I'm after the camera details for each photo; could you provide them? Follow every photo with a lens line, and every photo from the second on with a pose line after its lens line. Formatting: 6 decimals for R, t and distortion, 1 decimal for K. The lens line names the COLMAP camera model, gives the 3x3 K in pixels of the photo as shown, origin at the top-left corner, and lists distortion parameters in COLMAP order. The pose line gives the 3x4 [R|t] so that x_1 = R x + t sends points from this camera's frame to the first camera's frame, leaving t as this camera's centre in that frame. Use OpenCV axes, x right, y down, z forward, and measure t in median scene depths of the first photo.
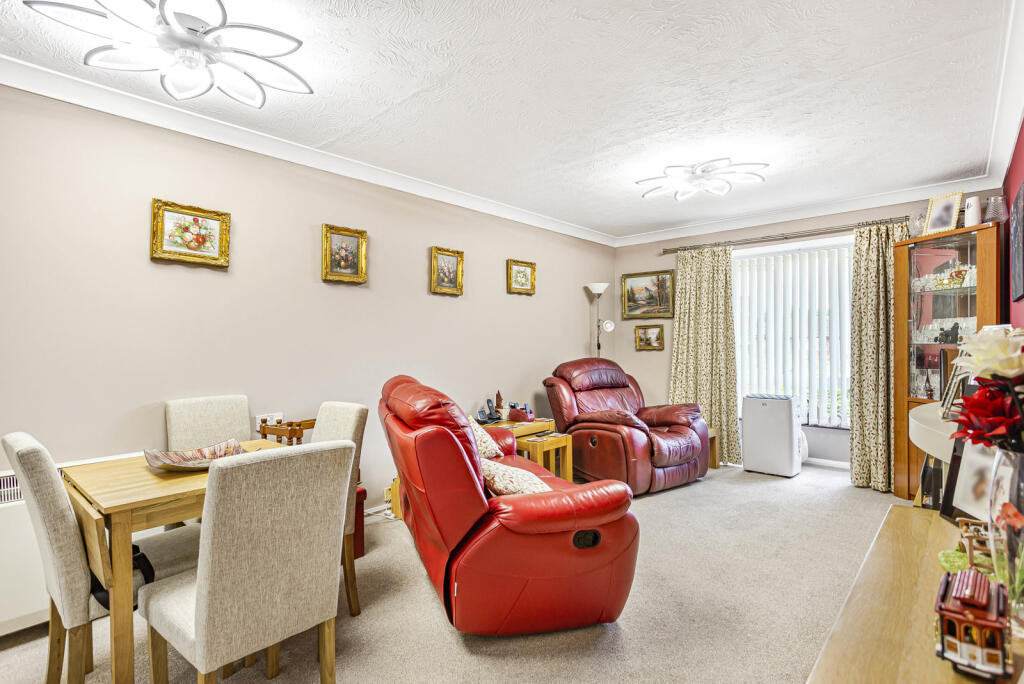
lens RADIAL K [[513.9, 0, 527.7], [0, 513.9, 344.5], [0, 0, 1]] dist [0.016491, 0.051265]
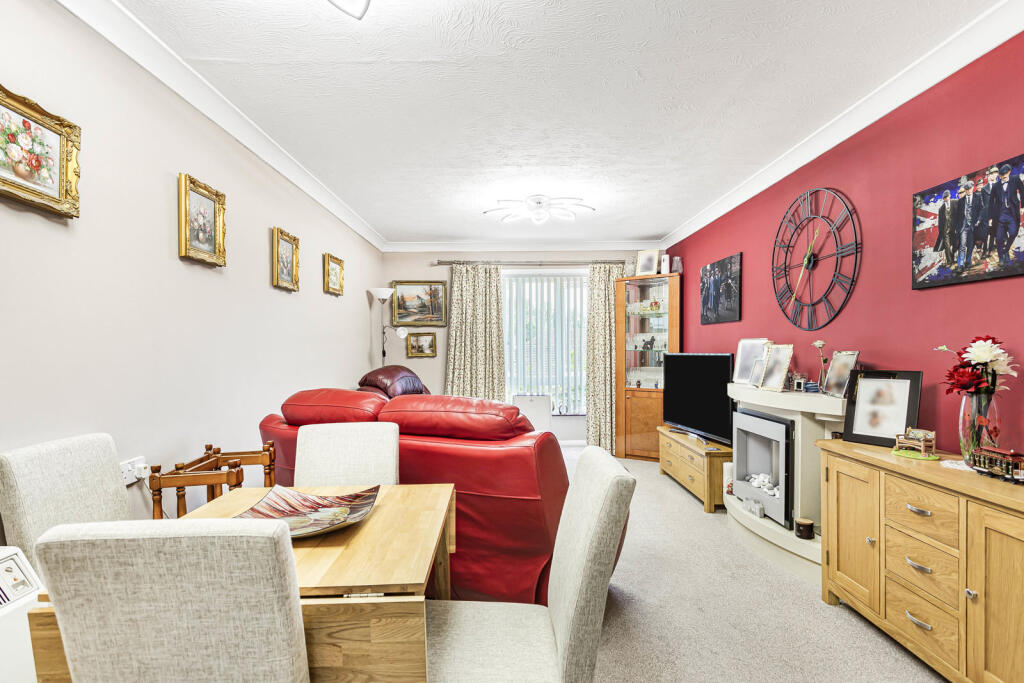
lens RADIAL K [[513.9, 0, 527.7], [0, 513.9, 344.0], [0, 0, 1]] dist [0.016491, 0.051265]
pose [[0.742268, 0.006755, 0.670069, -0.397780], [0.006716, 0.999824, -0.017519, 0.005257], [-0.670069, 0.017504, 0.742092, 0.137380]]
